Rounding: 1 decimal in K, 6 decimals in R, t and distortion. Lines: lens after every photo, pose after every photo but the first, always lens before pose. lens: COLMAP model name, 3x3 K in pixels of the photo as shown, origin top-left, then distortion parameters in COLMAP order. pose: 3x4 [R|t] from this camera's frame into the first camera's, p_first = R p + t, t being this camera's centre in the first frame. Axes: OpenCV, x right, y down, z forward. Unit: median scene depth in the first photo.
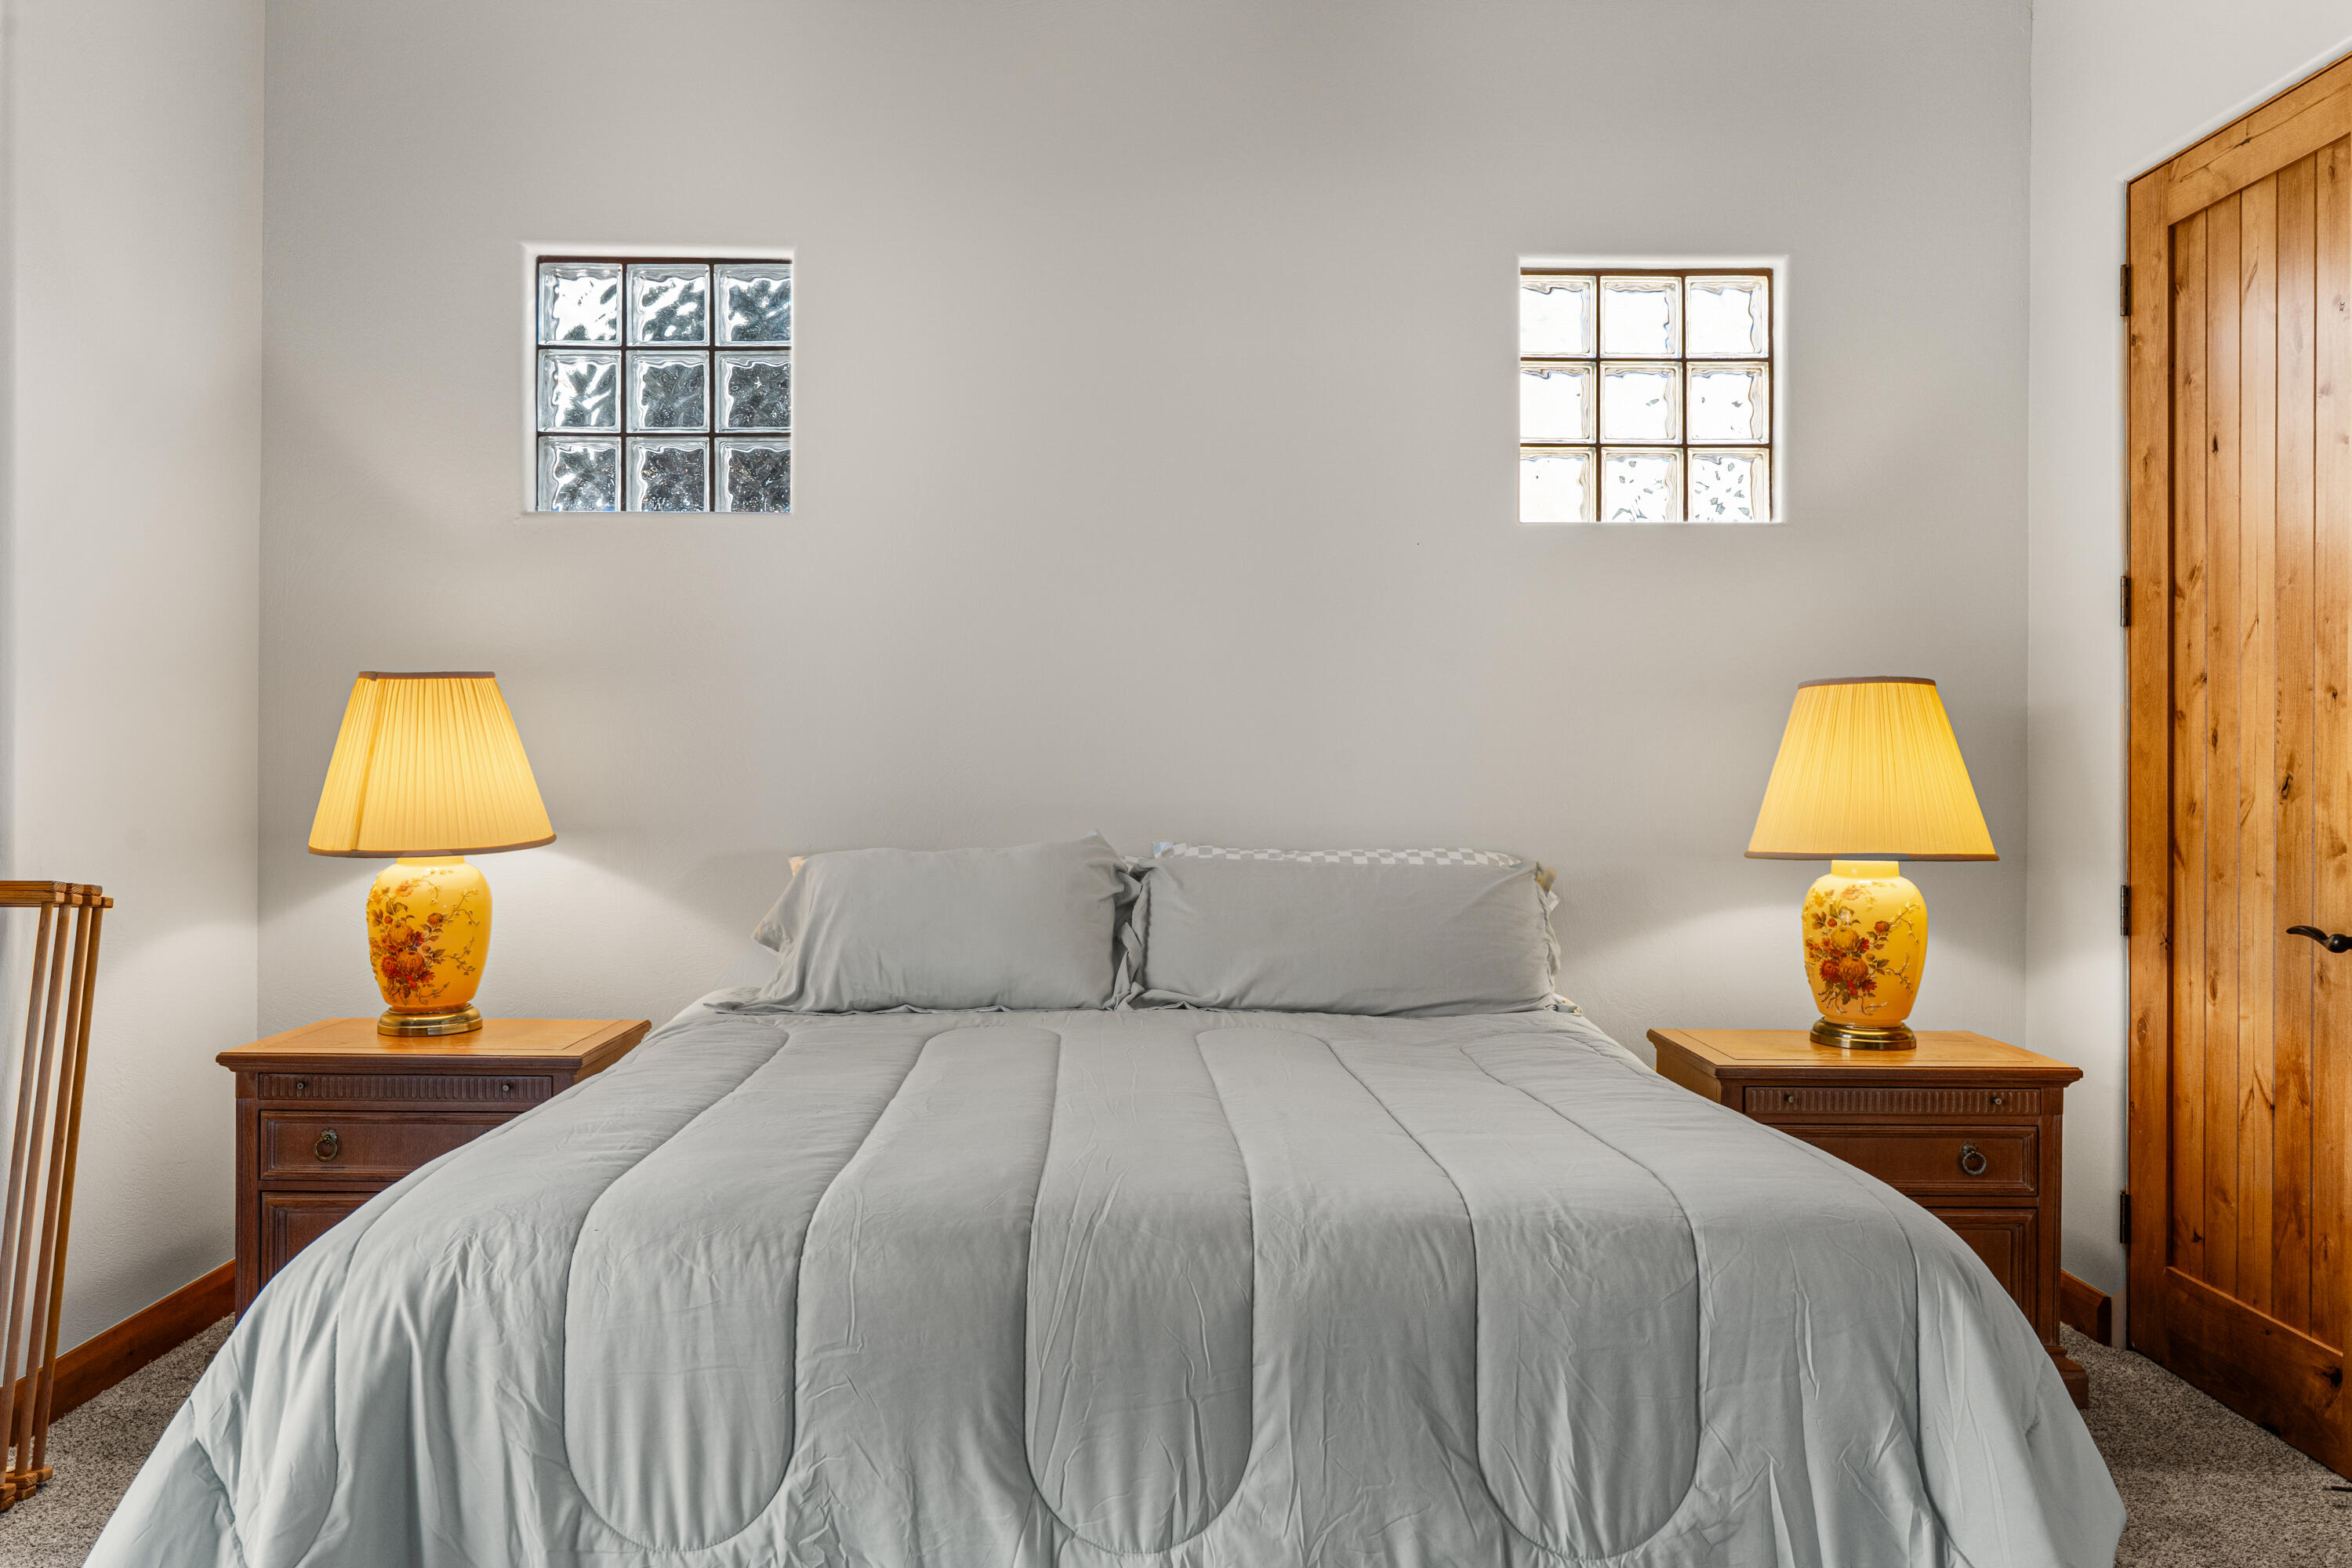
lens RADIAL K [[1700.2, 0, 1184.9], [0, 1700.2, 744.7], [0, 0, 1]] dist [-0.000441, 0.000864]
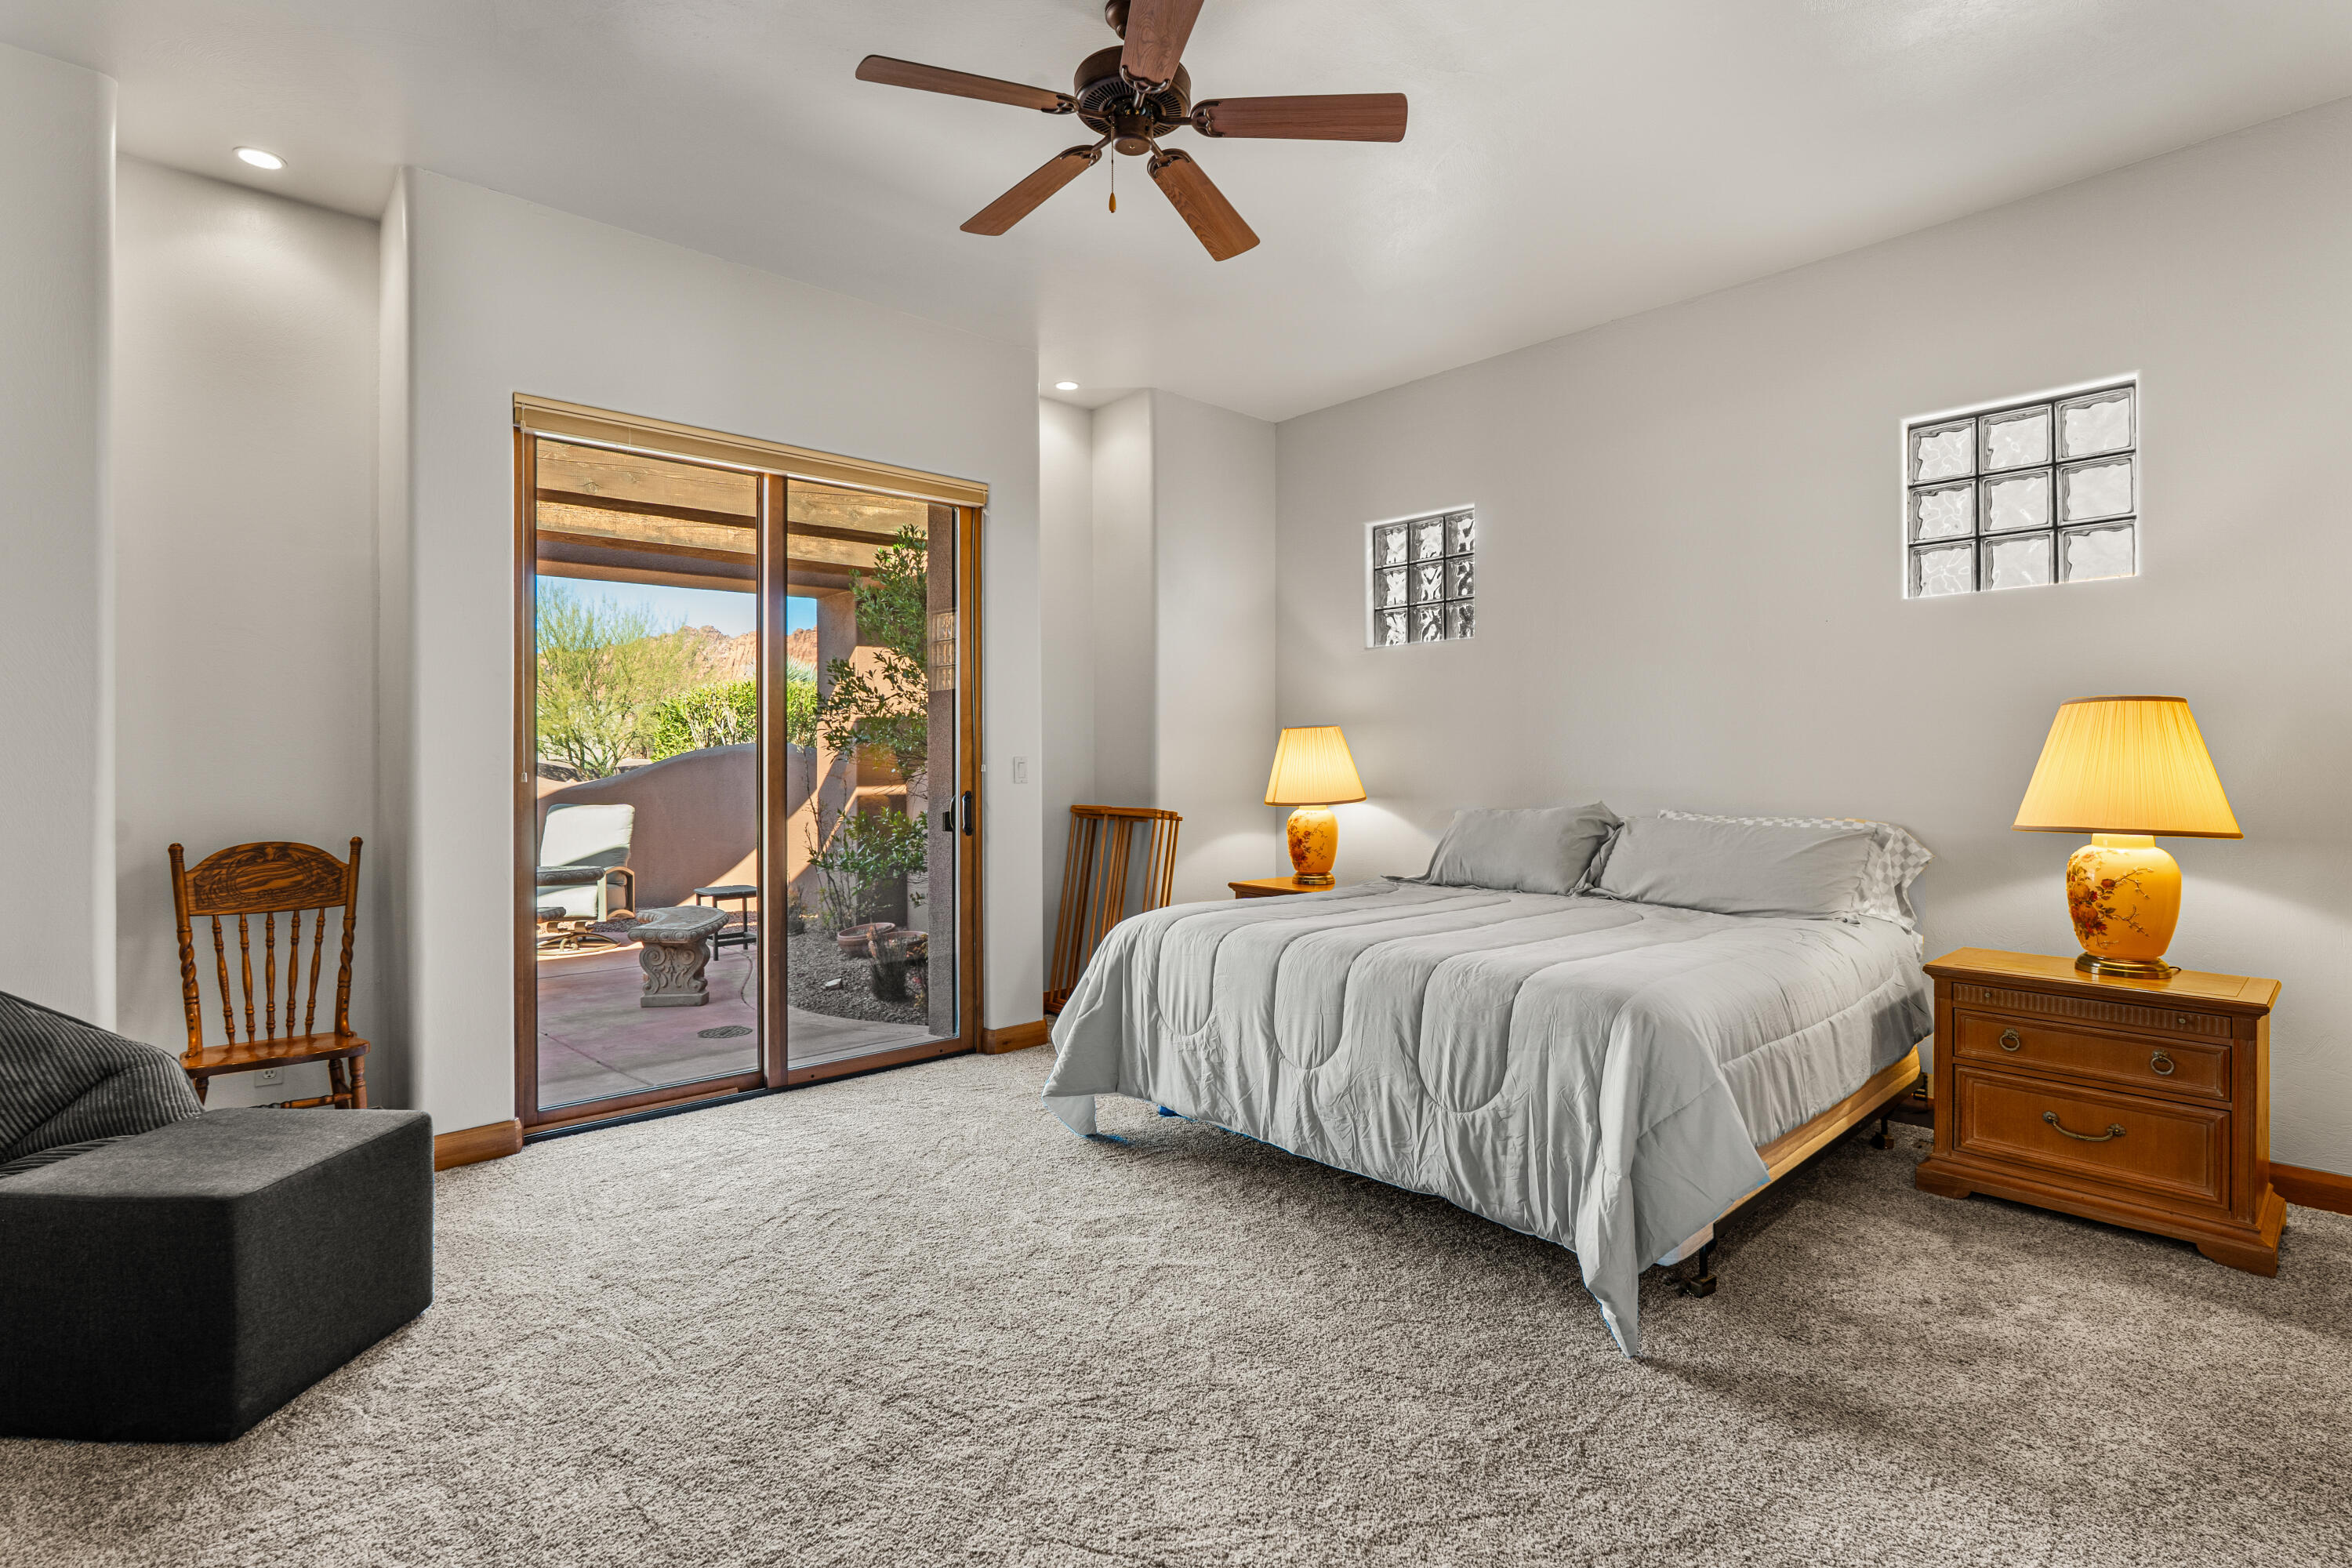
lens RADIAL K [[1151.7, 0, 1204.0], [0, 1151.7, 781.9], [0, 0, 1]] dist [-0.000155, 0.000560]
pose [[0.668699, 0.007161, -0.743499, 0.618234], [0.008978, 0.999803, 0.017704, 0.004319], [0.743479, -0.018514, 0.668503, -0.142714]]
